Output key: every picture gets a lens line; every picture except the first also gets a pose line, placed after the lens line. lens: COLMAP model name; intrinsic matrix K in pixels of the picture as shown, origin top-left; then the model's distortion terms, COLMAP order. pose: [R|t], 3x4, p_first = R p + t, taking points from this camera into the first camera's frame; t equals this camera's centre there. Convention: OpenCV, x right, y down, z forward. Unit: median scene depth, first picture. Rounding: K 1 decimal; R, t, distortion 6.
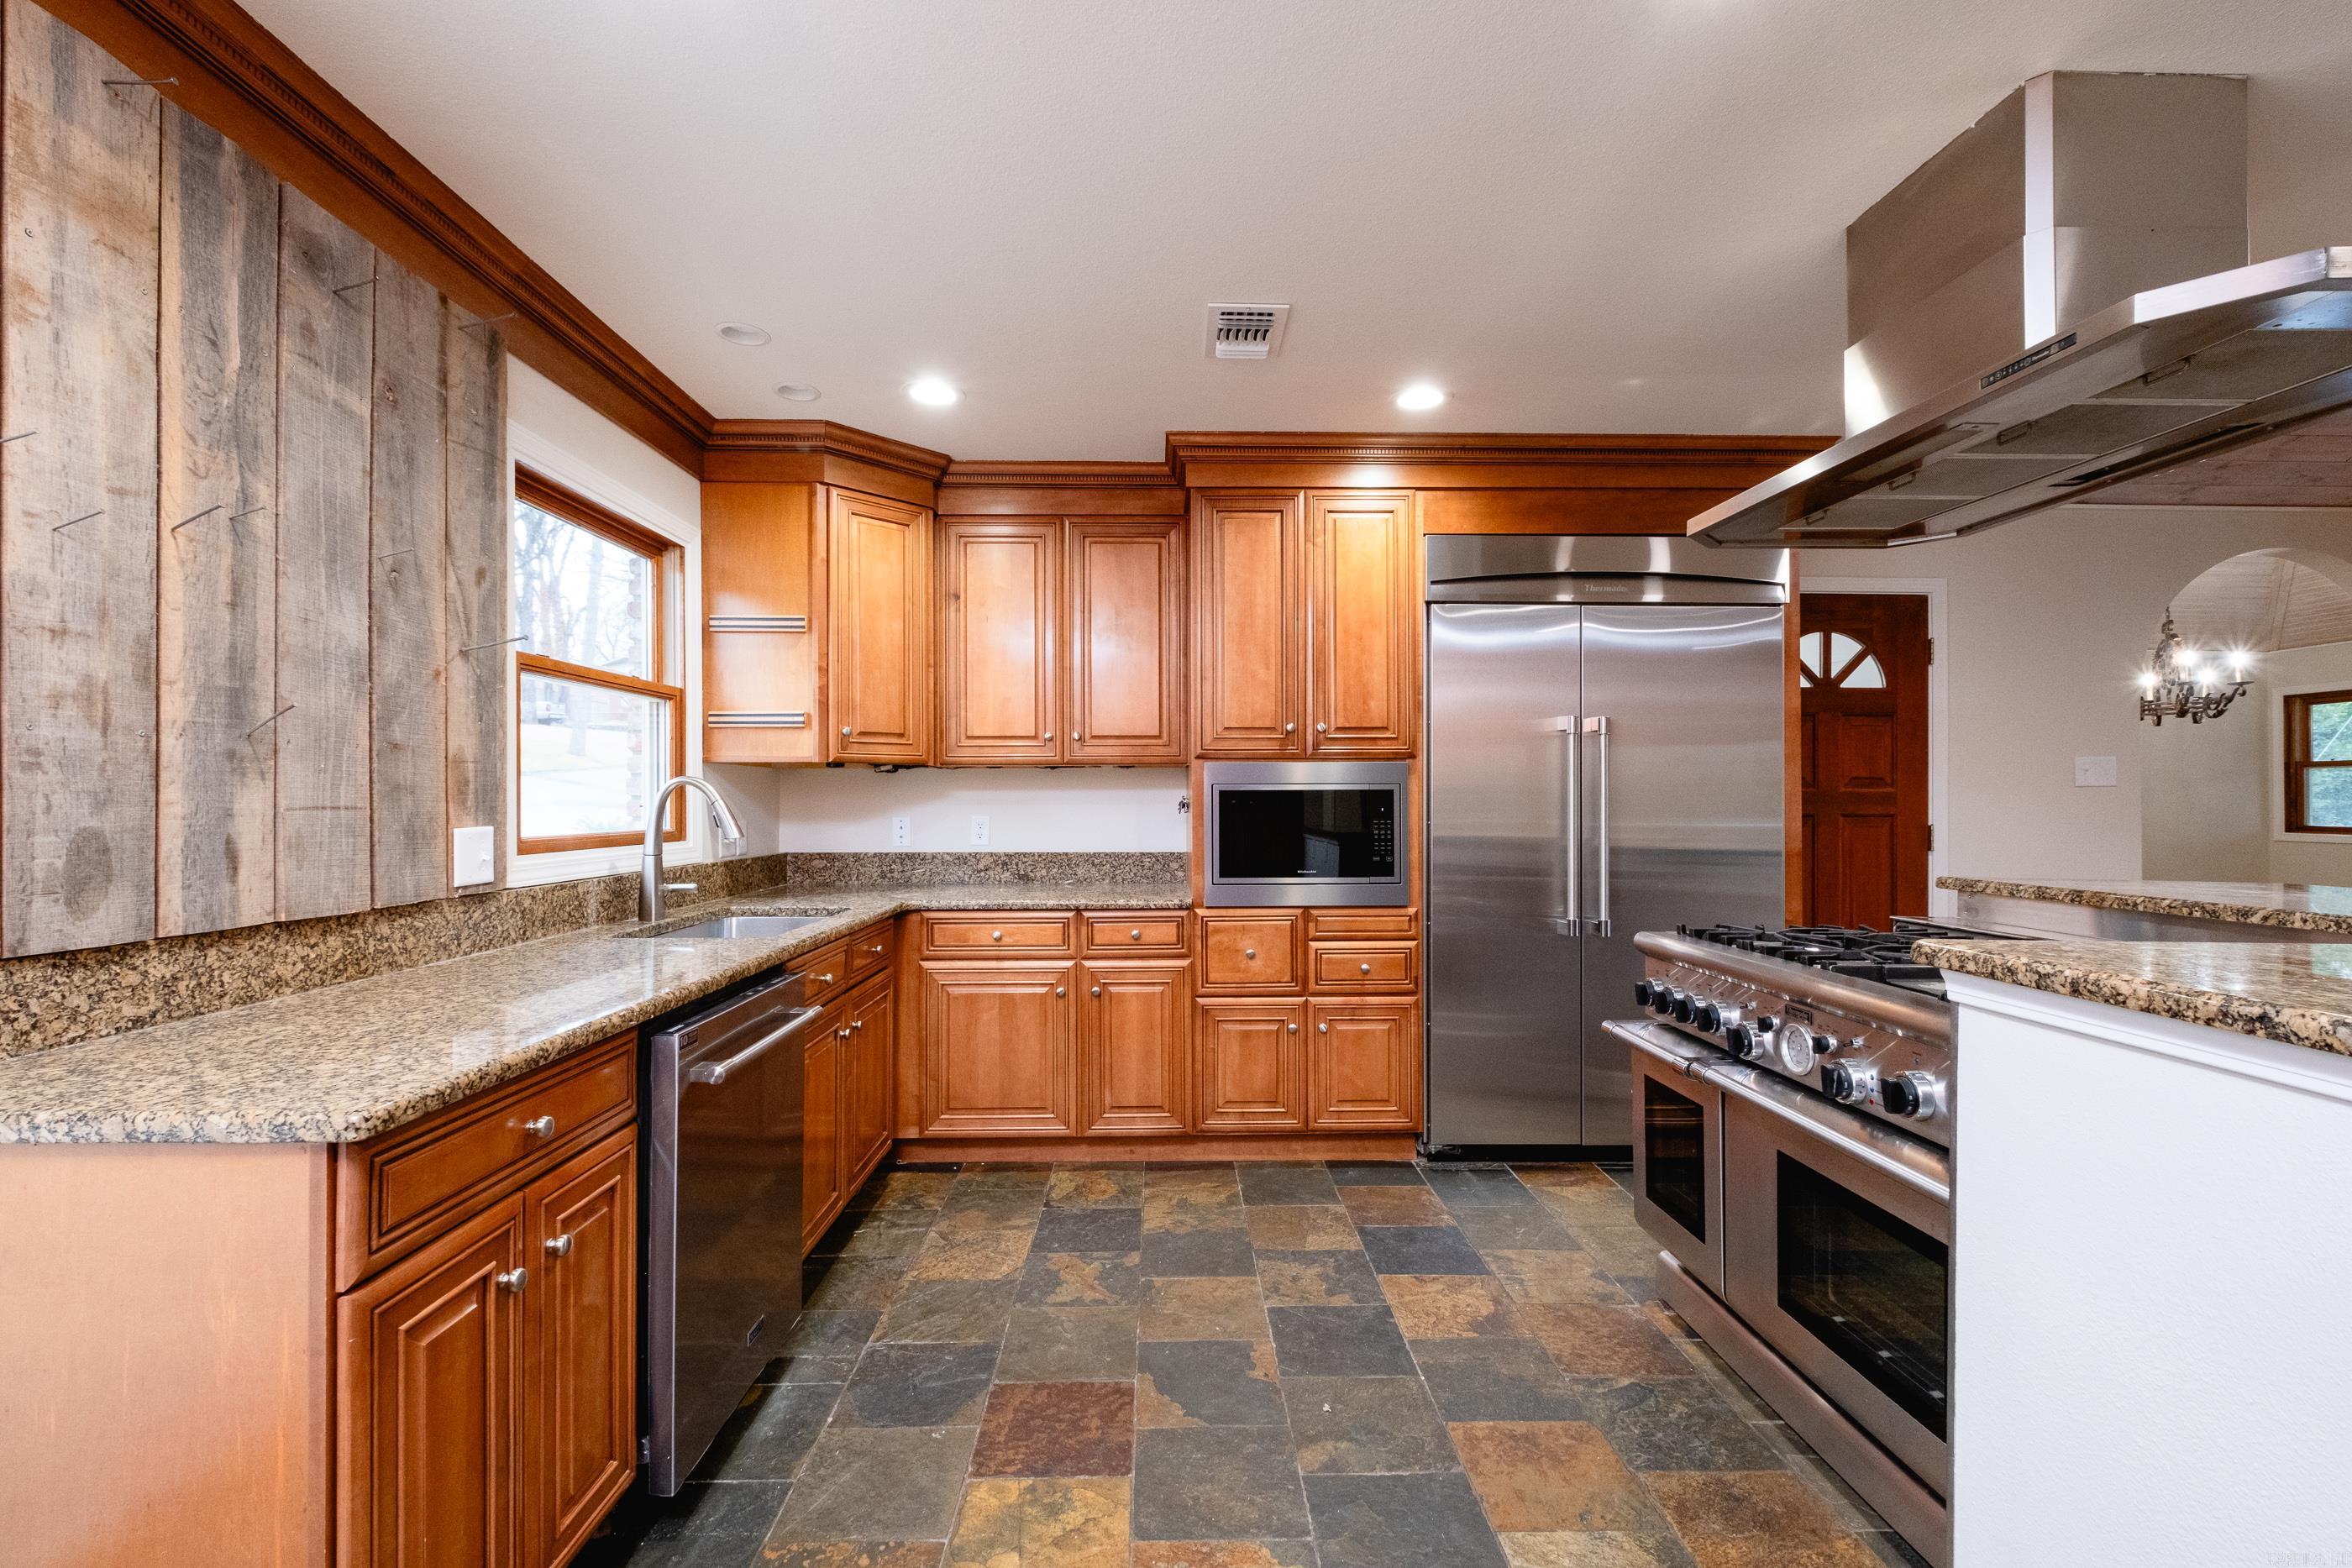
lens RADIAL K [[1019.5, 0, 1181.3], [0, 1019.5, 790.4], [0, 0, 1]] dist [-0.002694, -0.000654]
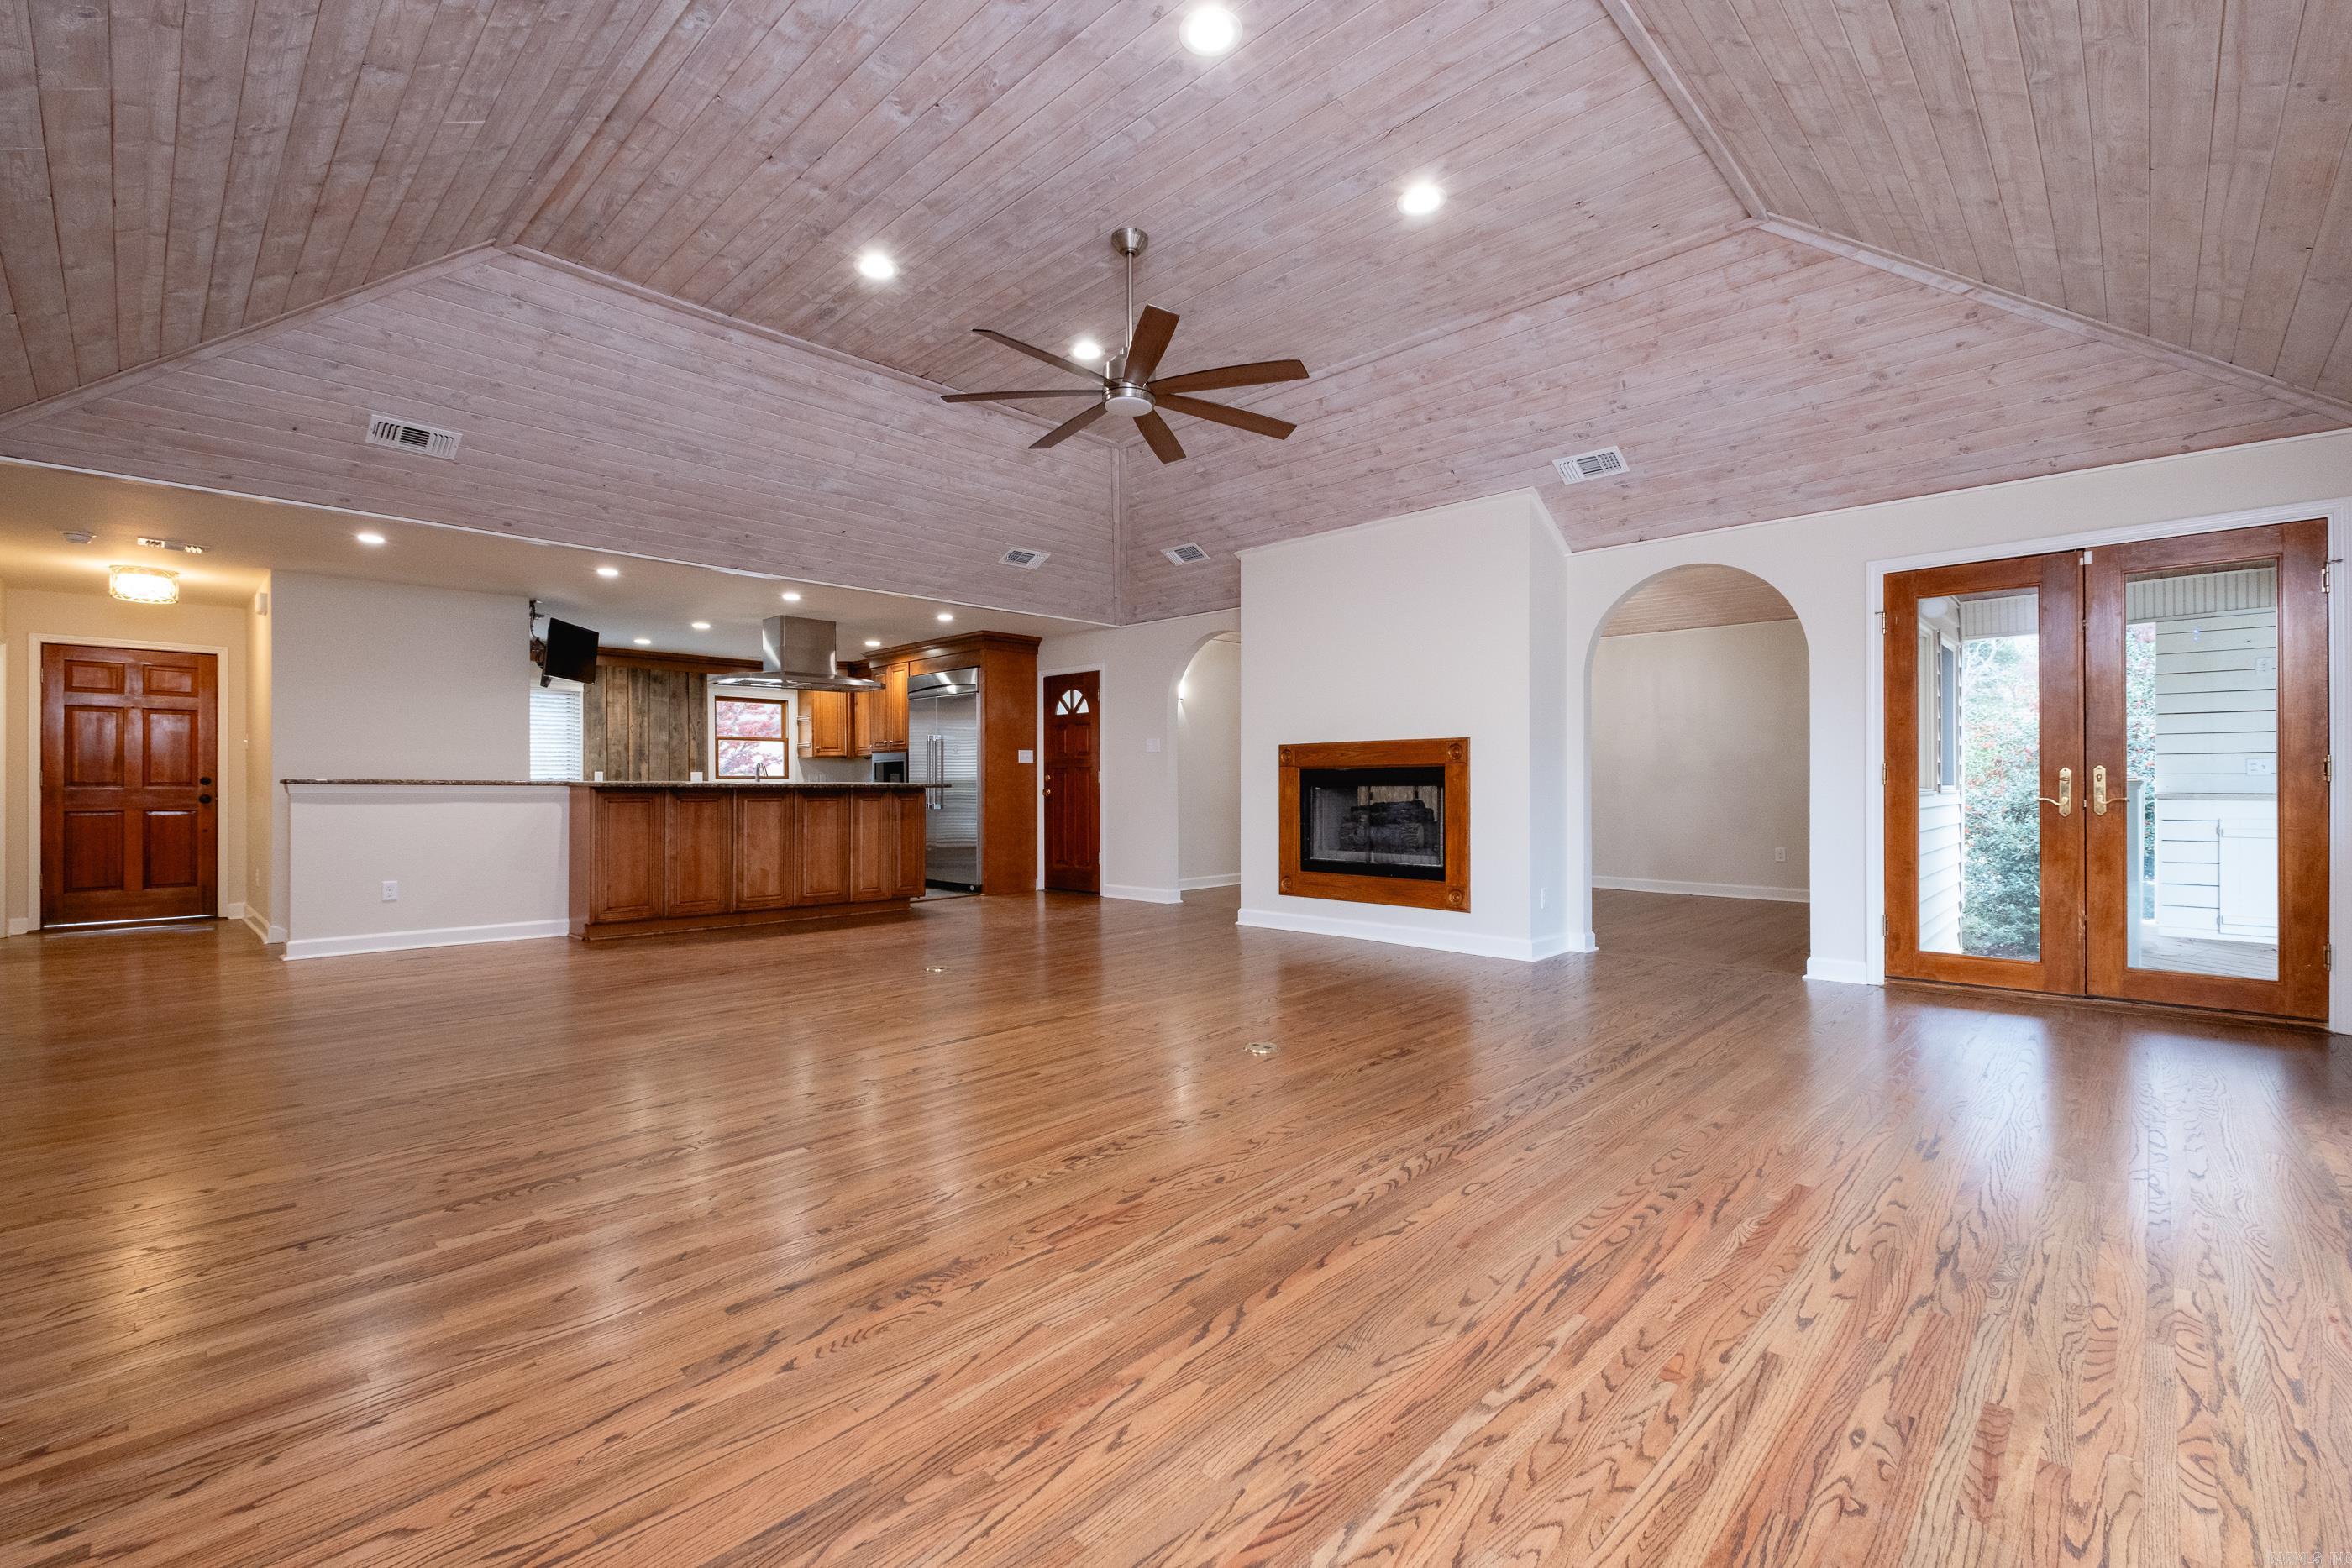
lens RADIAL K [[1008.8, 0, 1180.8], [0, 1008.8, 774.4], [0, 0, 1]] dist [0.001985, 0.000127]
pose [[0.704845, -0.012779, -0.709246, 6.217386], [0.010203, 0.999917, -0.007876, 0.150677], [0.709288, -0.001685, 0.704917, -1.154858]]
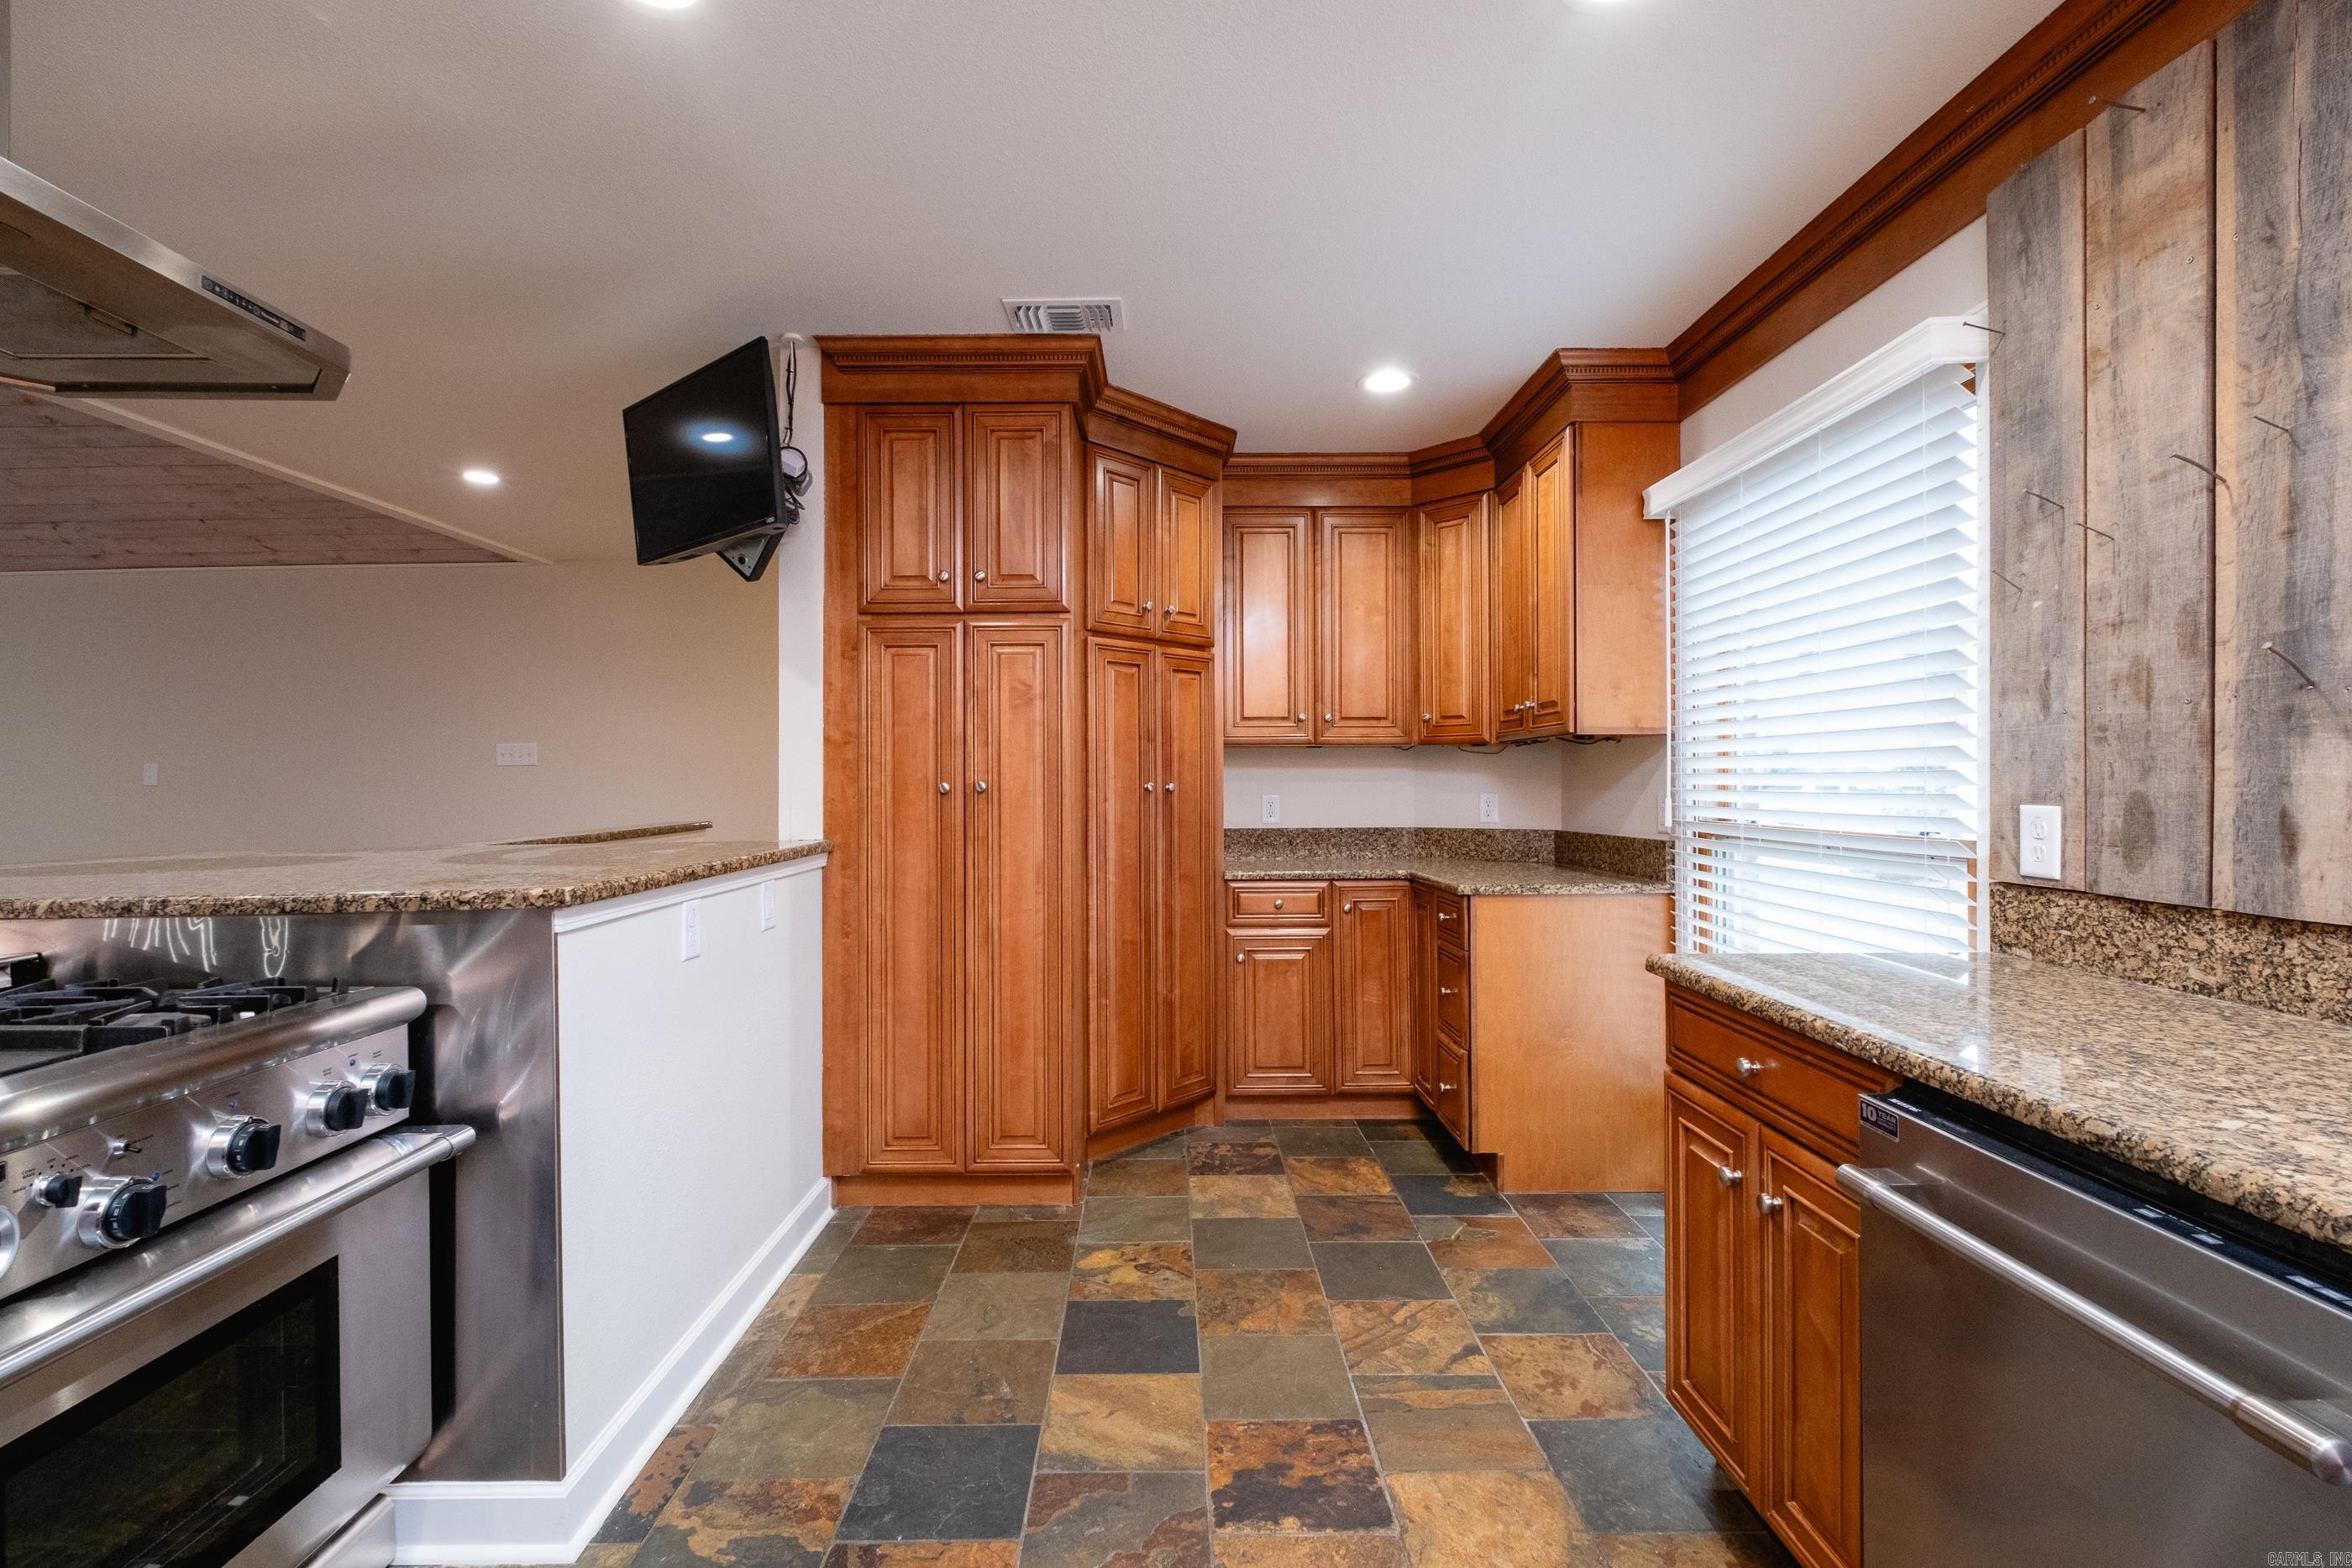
lens RADIAL K [[1038.6, 0, 1185.2], [0, 1038.6, 787.2], [0, 0, 1]] dist [0.000556, 0.000084]
pose [[-0.999949, 0.004628, 0.008991, -0.030633], [0.004619, 0.999989, -0.001012, 0.023339], [-0.008996, -0.000970, -0.999959, 1.823110]]
